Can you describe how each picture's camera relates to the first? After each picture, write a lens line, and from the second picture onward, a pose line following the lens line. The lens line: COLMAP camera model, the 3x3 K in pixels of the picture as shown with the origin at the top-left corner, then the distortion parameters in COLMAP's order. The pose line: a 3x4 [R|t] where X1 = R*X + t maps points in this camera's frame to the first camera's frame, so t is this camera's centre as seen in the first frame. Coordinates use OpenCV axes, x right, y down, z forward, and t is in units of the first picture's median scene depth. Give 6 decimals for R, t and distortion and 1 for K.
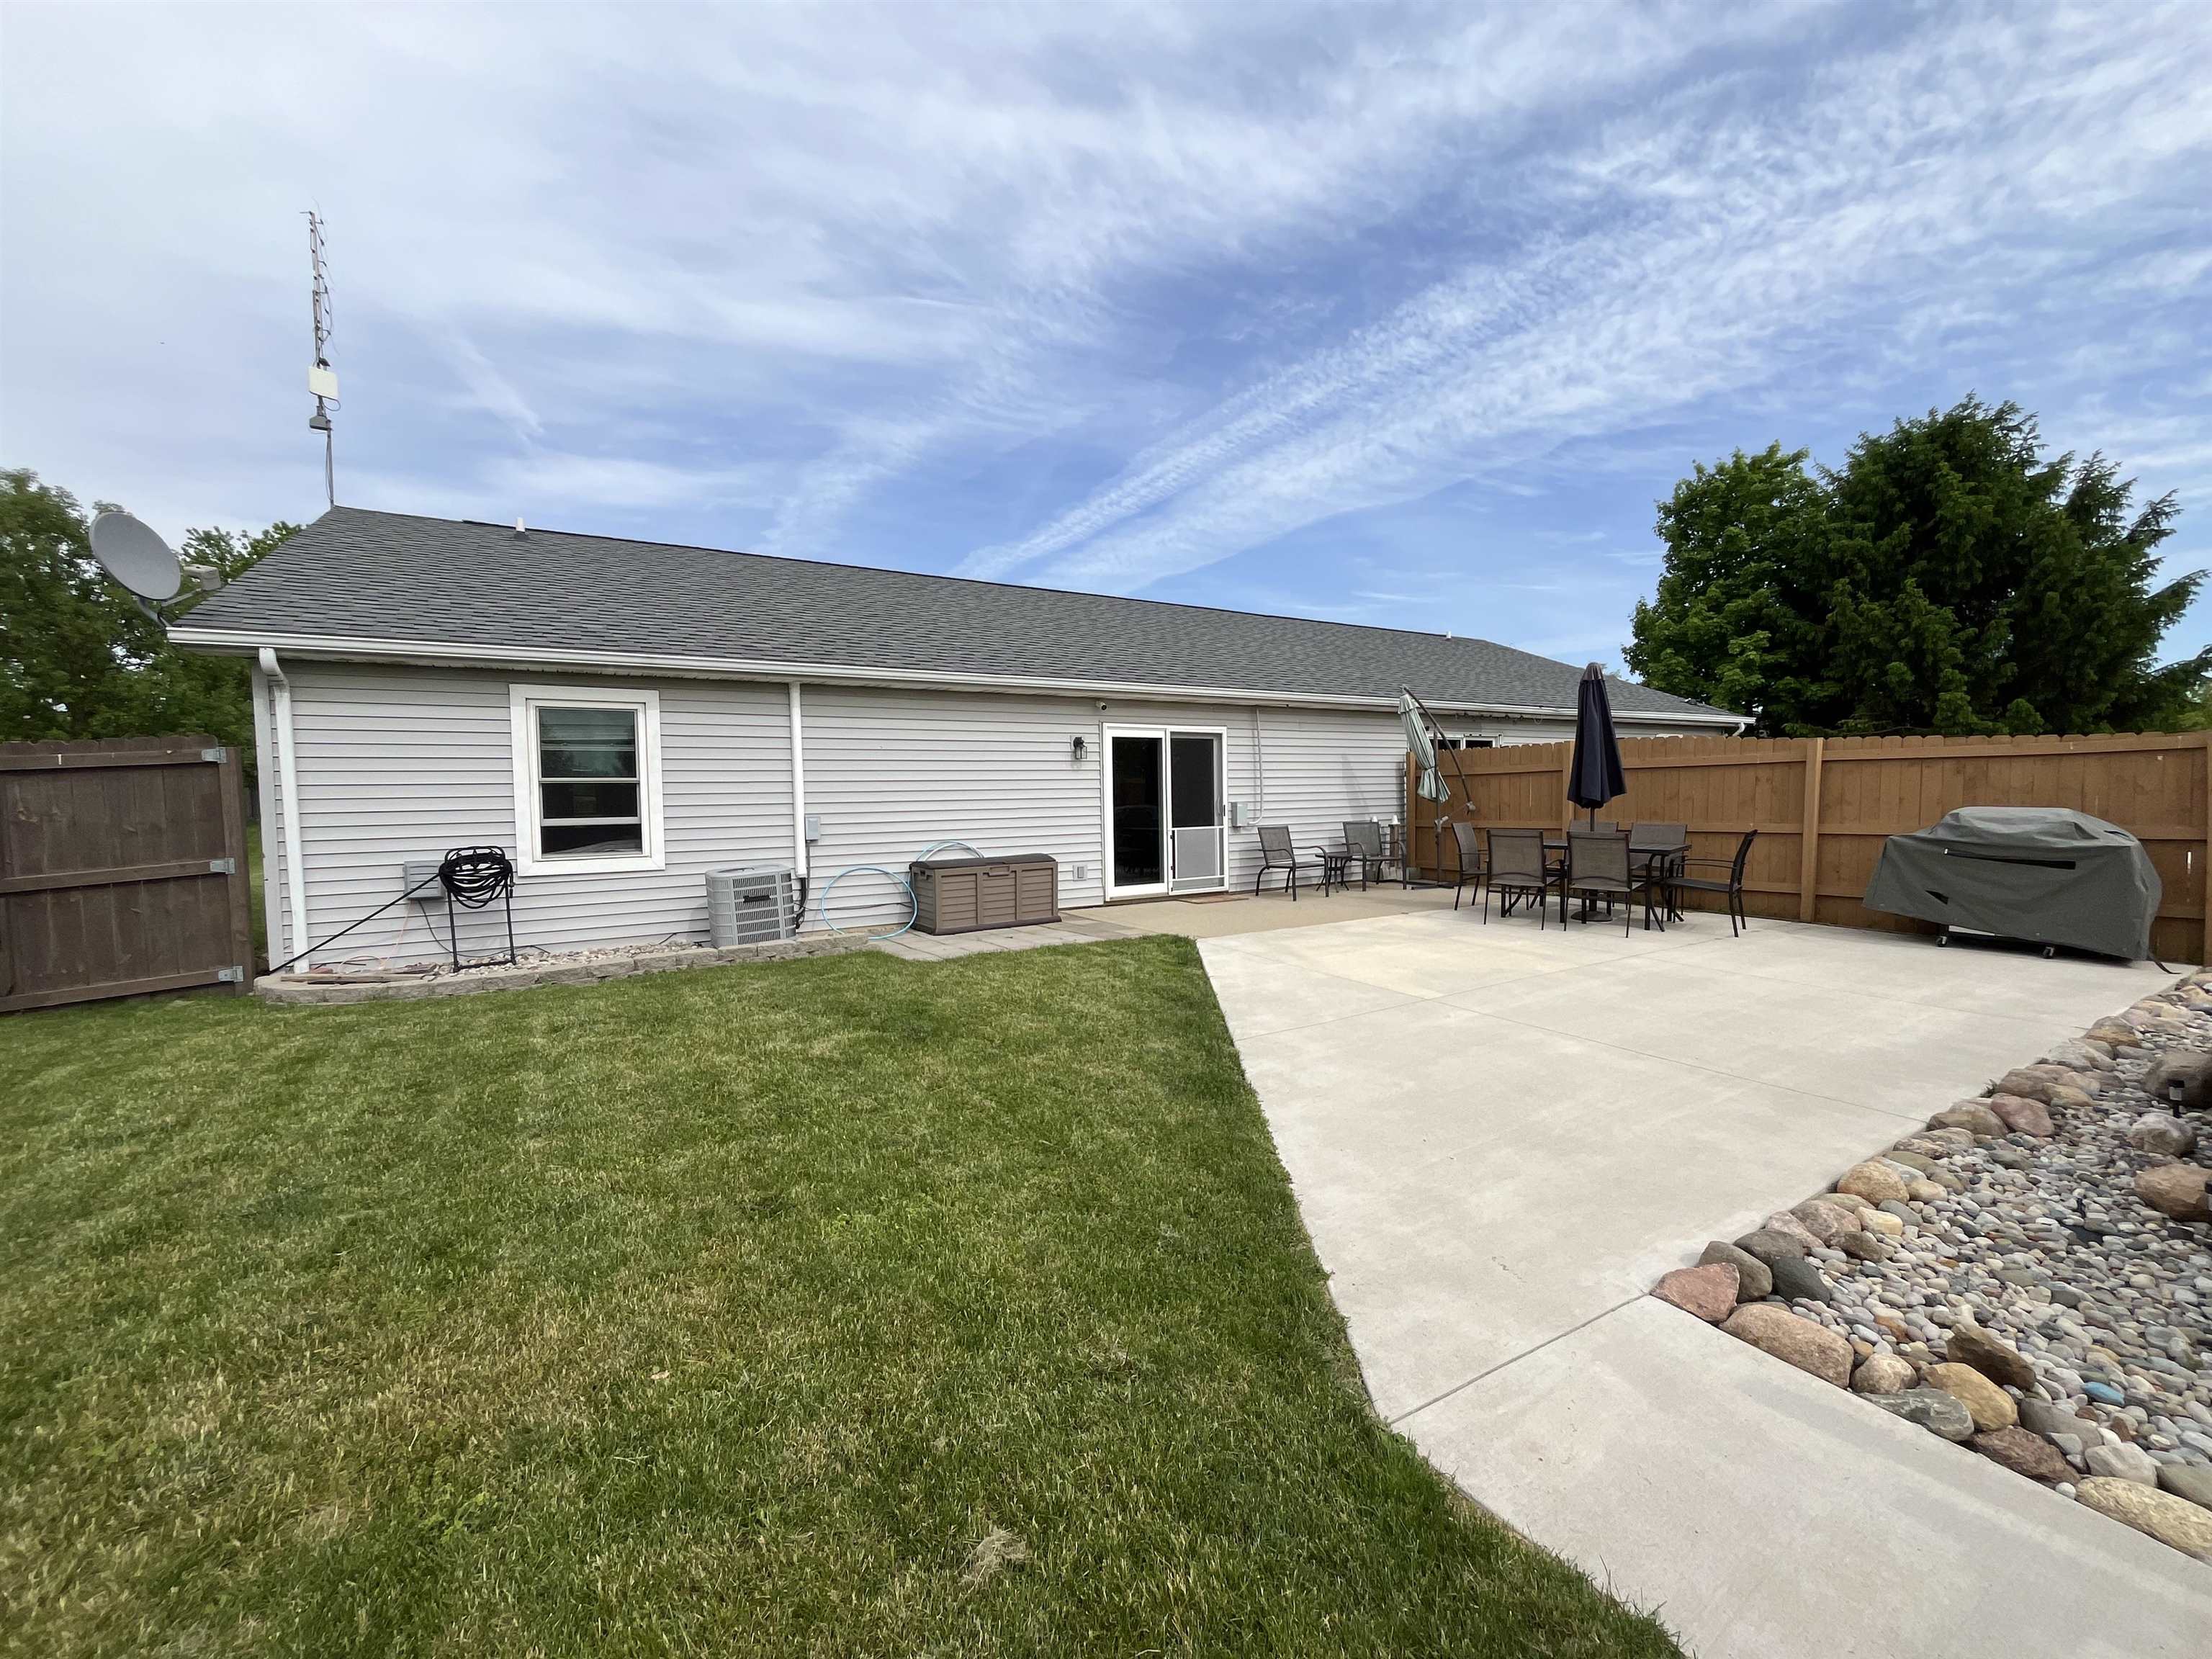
lens RADIAL K [[902.7, 0, 1096.3], [0, 902.7, 837.8], [0, 0, 1]] dist [-0.004770, 0.000562]
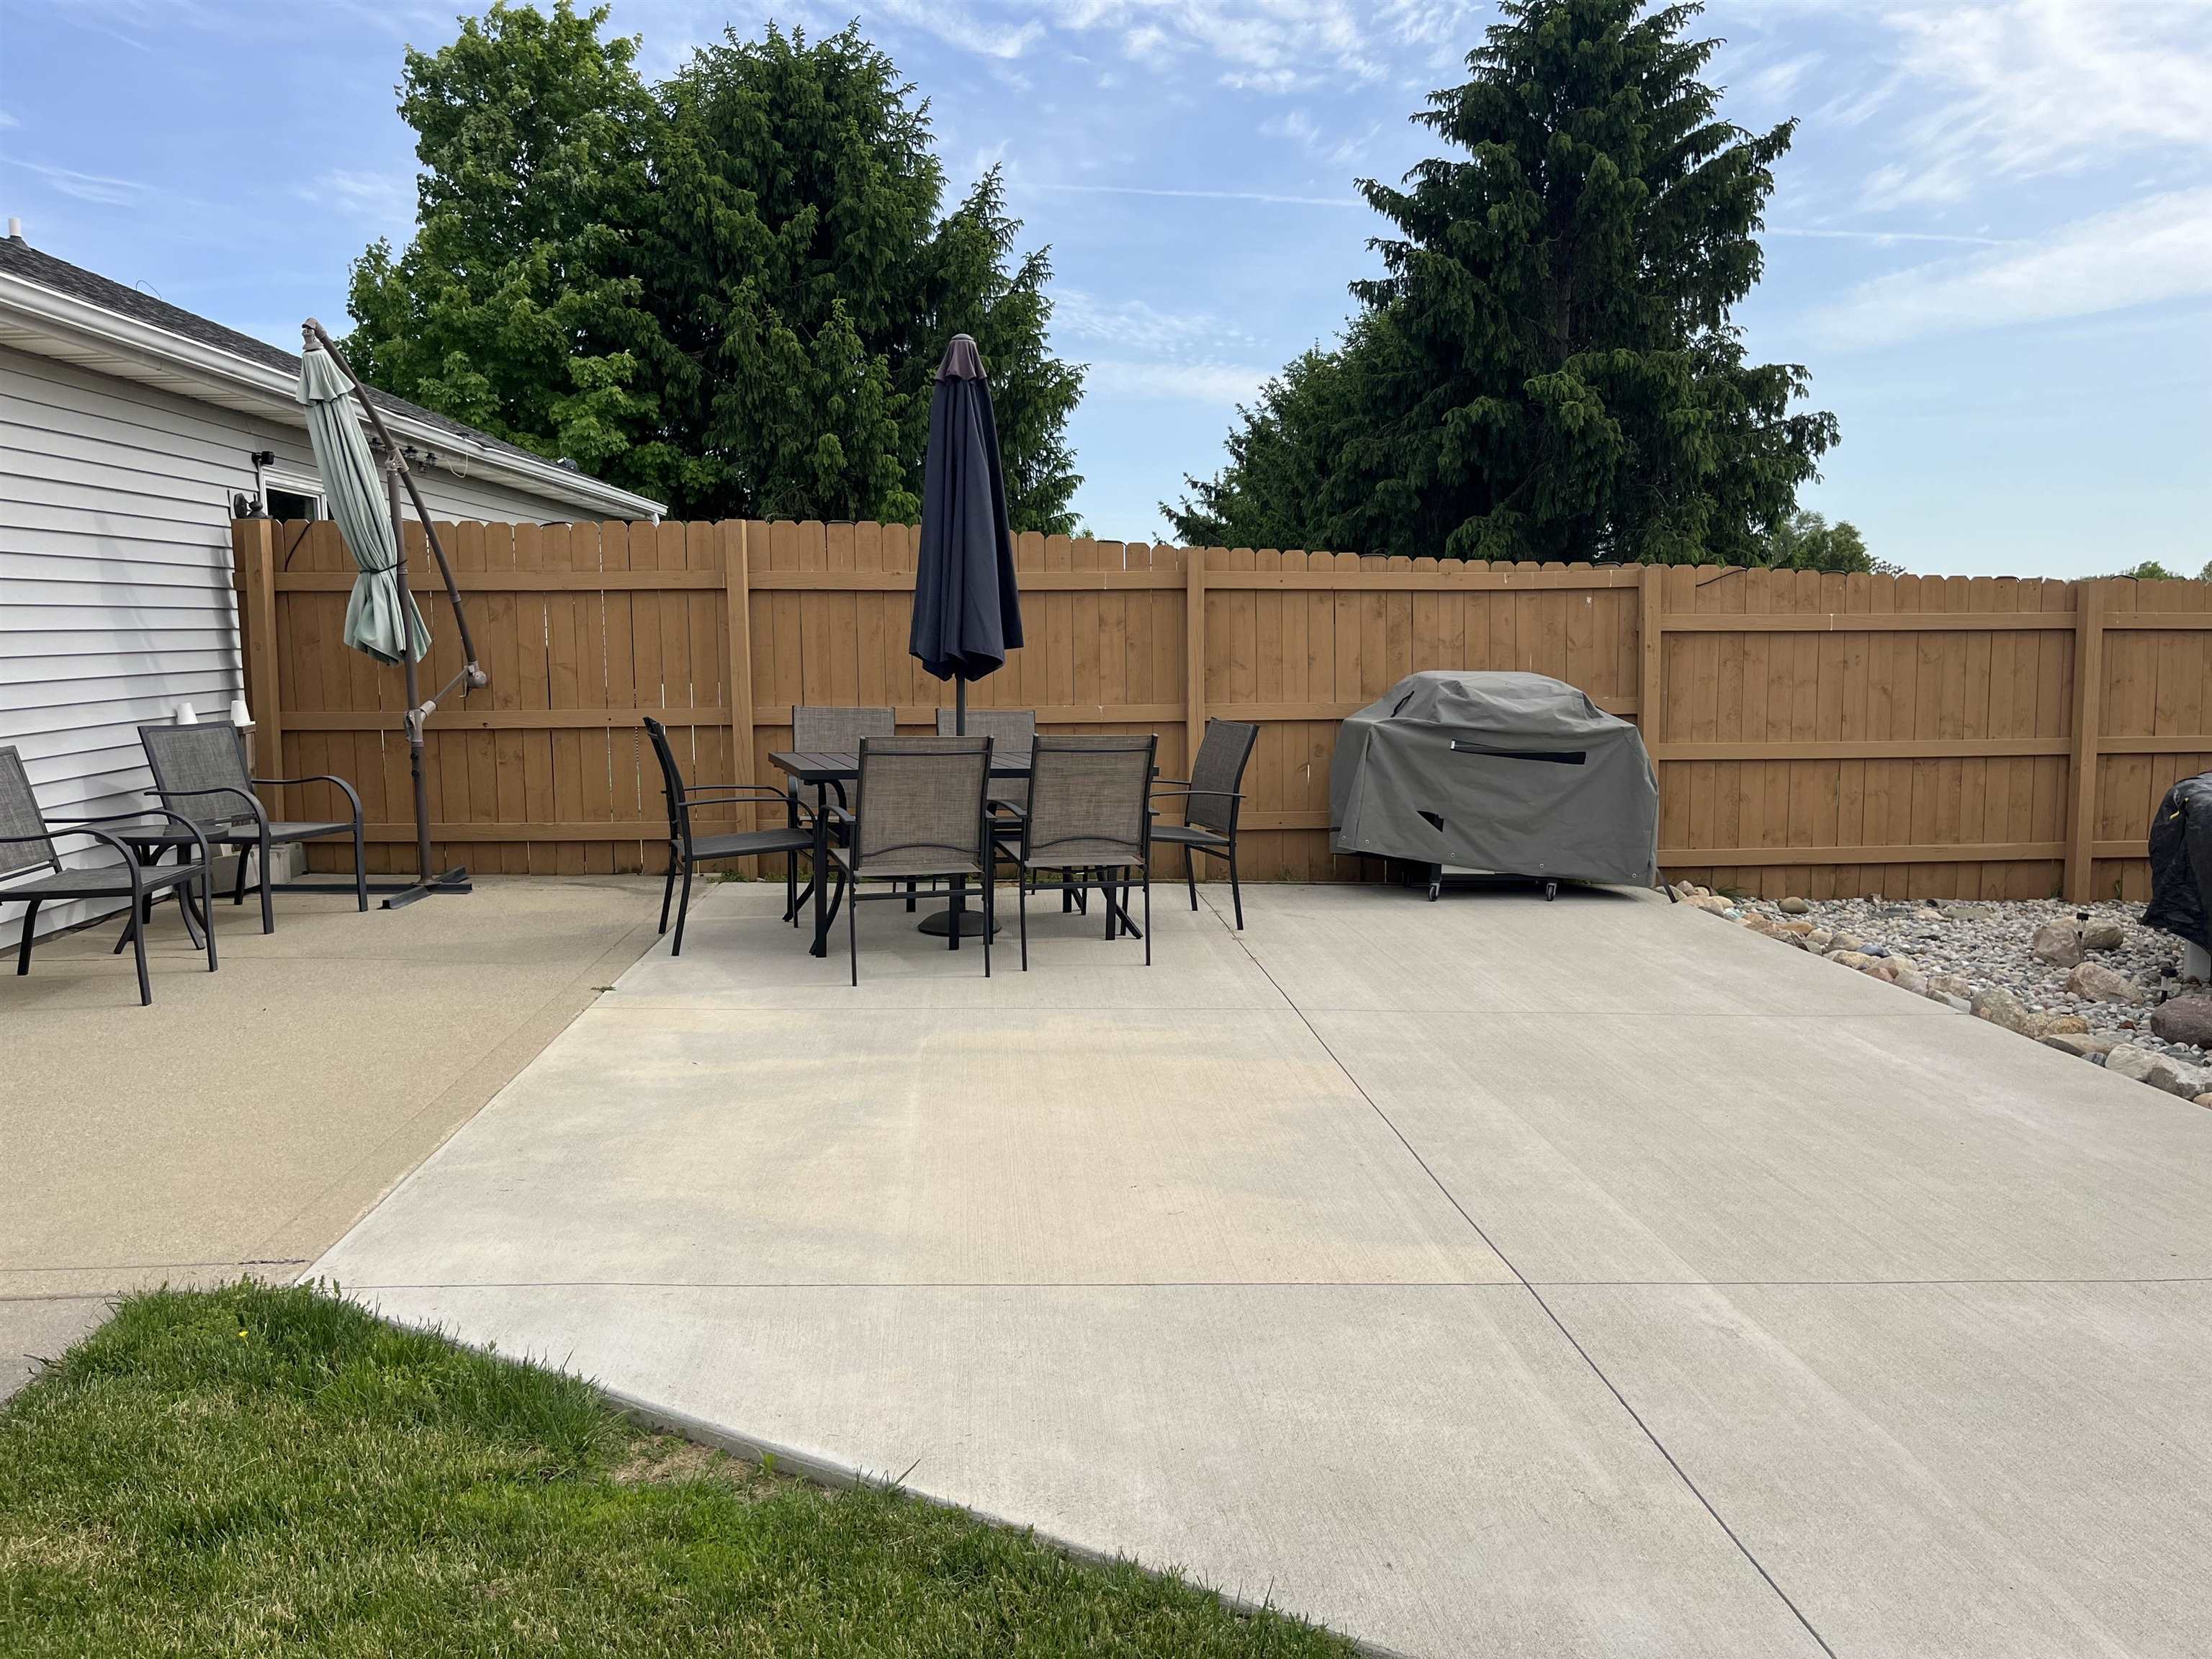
lens RADIAL K [[1689.6, 0, 1101.9], [0, 1689.6, 830.3], [0, 0, 1]] dist [0.064026, -0.092238]
pose [[0.458604, -0.088438, 0.884229, -0.128795], [0.035416, 0.996064, 0.081255, -0.020413], [-0.887935, -0.005948, 0.459931, 0.489569]]
